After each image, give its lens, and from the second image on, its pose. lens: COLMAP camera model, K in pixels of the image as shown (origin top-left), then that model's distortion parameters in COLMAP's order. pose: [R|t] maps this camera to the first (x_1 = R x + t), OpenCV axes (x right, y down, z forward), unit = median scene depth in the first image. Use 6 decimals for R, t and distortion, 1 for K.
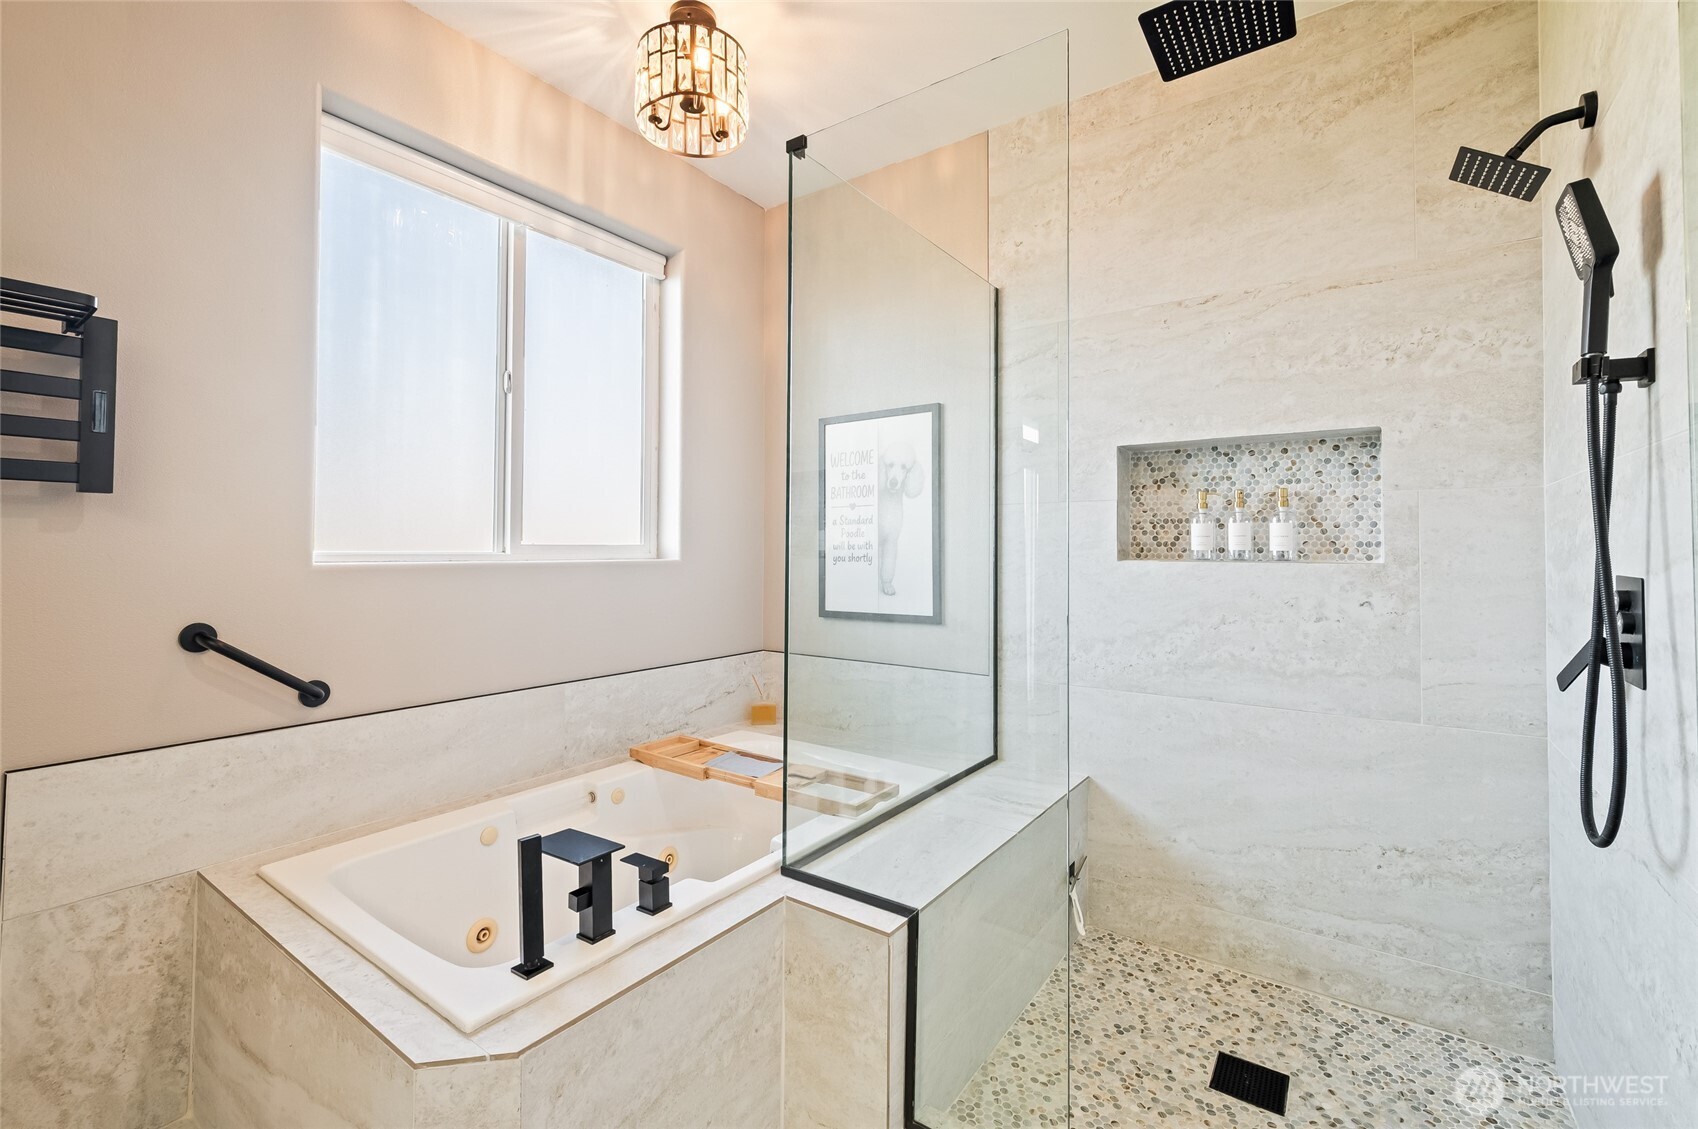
lens RADIAL K [[723.1, 0, 873.3], [0, 723.1, 529.3], [0, 0, 1]] dist [-0.001168, 0.001386]
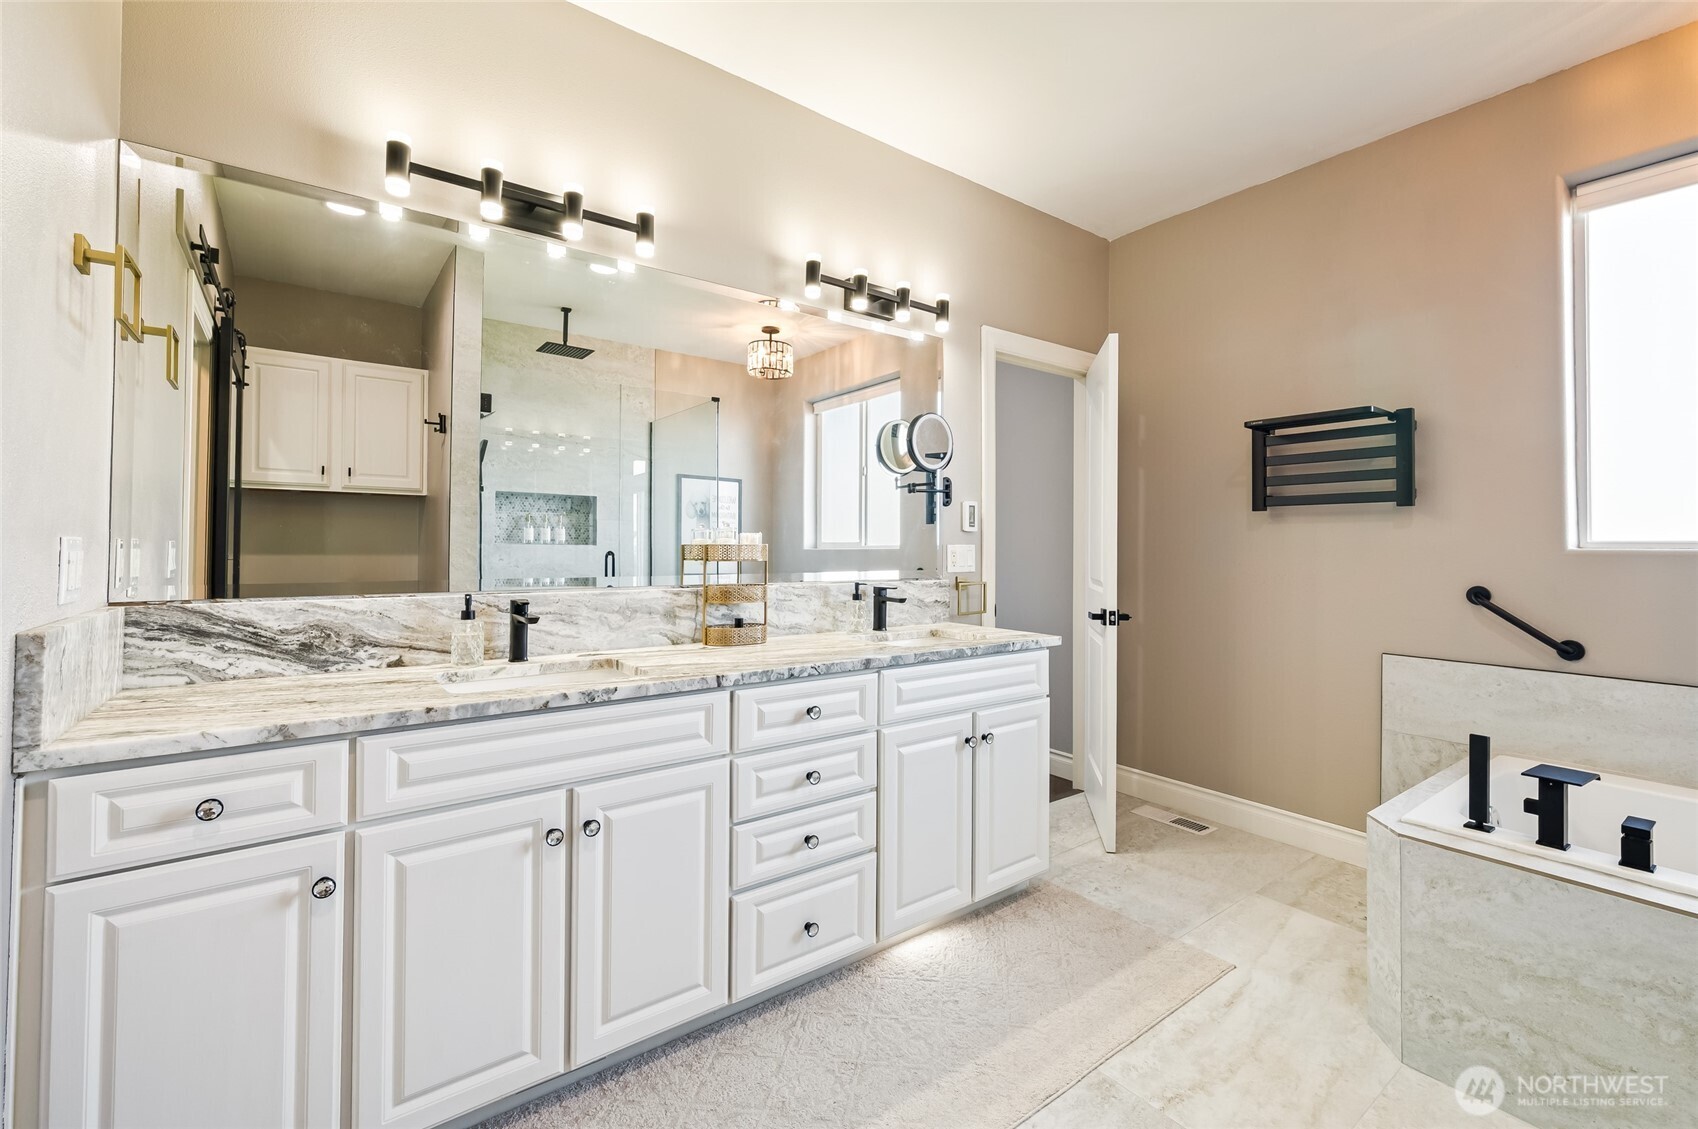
lens RADIAL K [[723.1, 0, 831.7], [0, 723.1, 534.8], [0, 0, 1]] dist [-0.001168, 0.001386]
pose [[-0.329074, -0.022698, -0.944031, 0.728512], [0.012711, 0.999514, -0.028463, 0.036250], [0.944218, -0.021366, -0.328626, 0.163765]]
